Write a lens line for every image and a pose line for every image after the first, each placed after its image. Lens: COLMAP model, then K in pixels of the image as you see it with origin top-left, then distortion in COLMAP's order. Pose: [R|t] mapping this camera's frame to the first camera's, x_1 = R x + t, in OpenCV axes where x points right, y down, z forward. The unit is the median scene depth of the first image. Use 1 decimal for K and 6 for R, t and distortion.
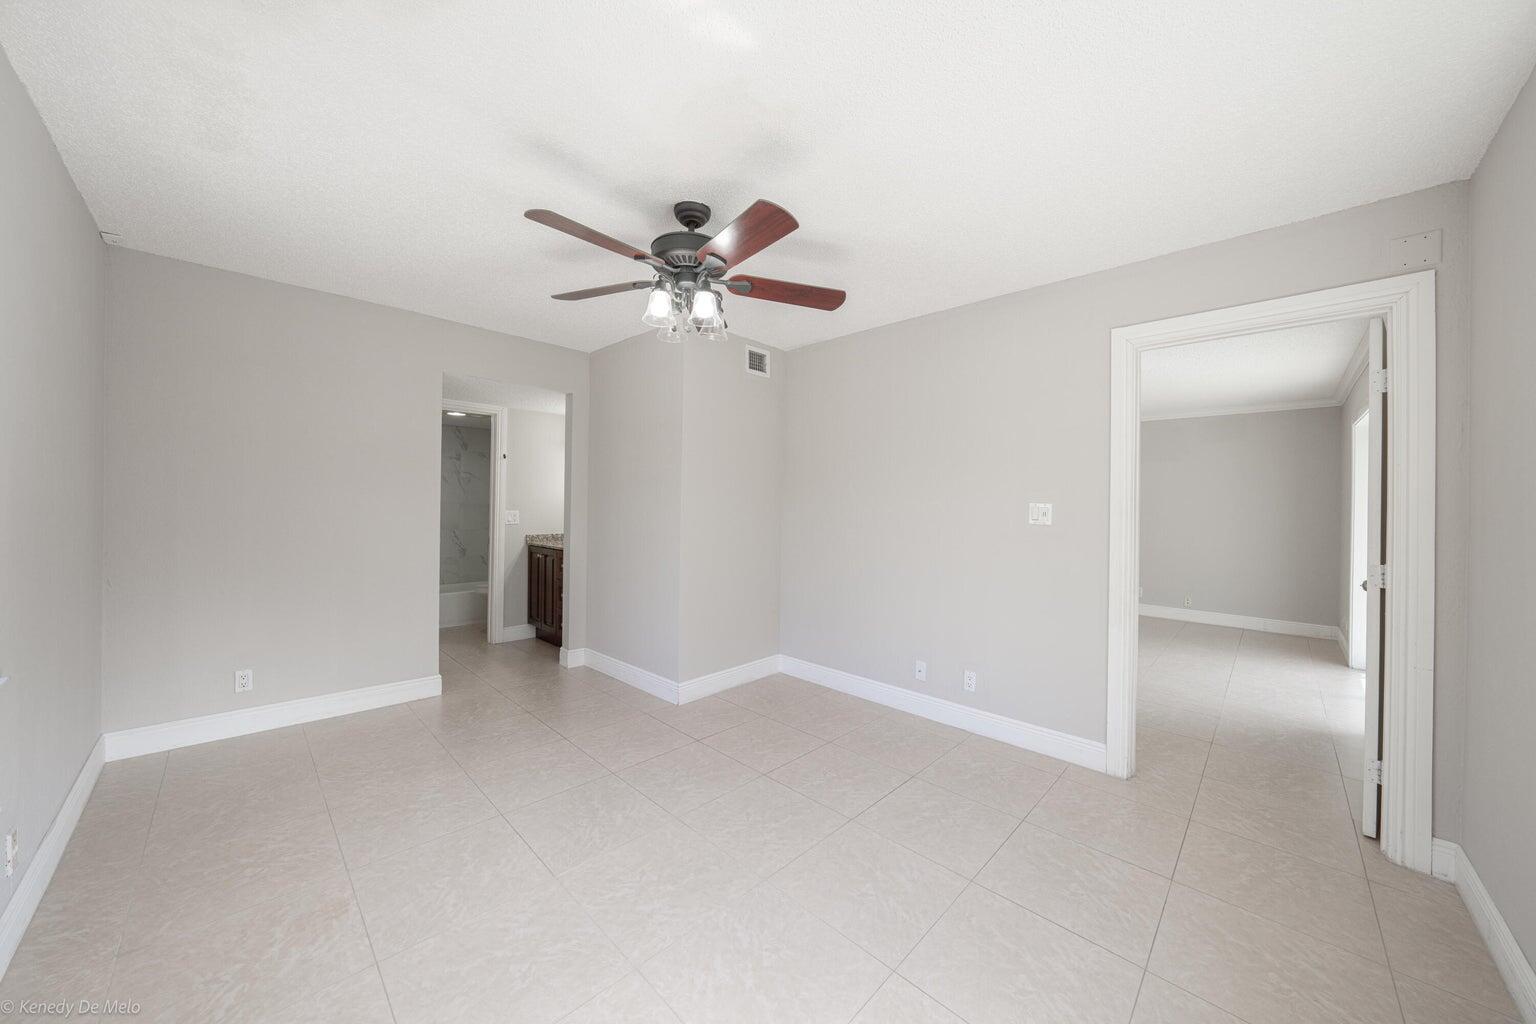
lens RADIAL K [[536.5, 0, 769.8], [0, 536.5, 503.7], [0, 0, 1]] dist [-0.008721, 0.002913]
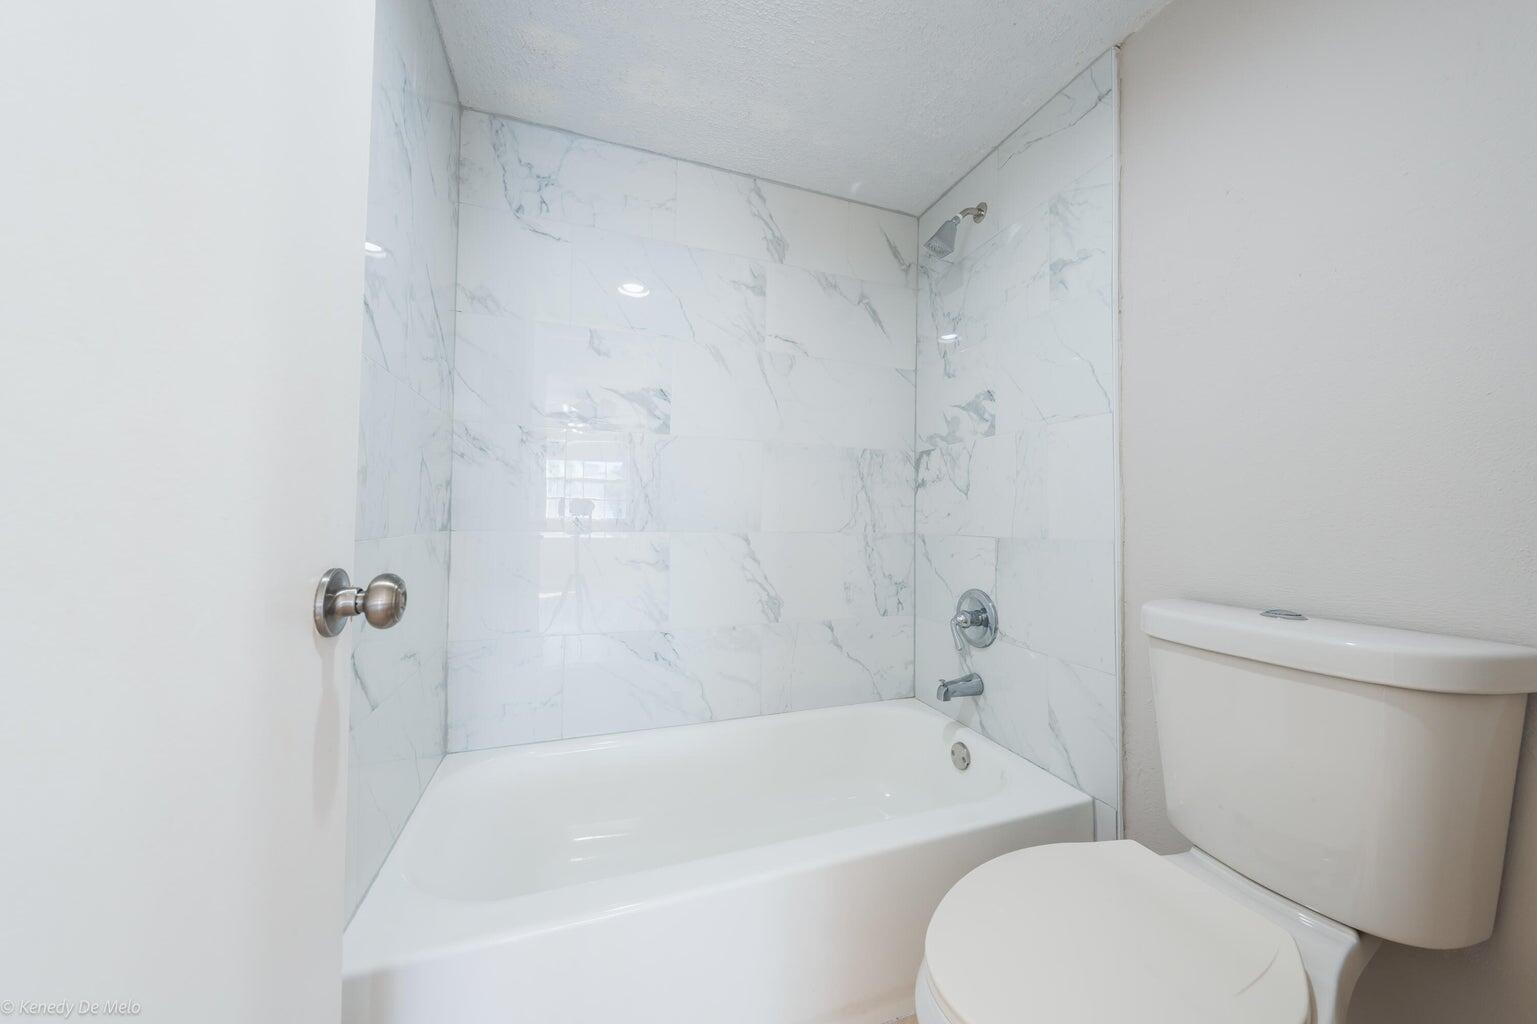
lens RADIAL K [[491.5, 0, 774.2], [0, 491.5, 513.5], [0, 0, 1]] dist [0.000868, 0.000015]
pose [[0.914331, -0.008108, -0.404887, -0.464313], [0.000304, 0.999813, -0.019334, 0.043763], [0.404968, 0.017555, 0.914162, 0.755566]]
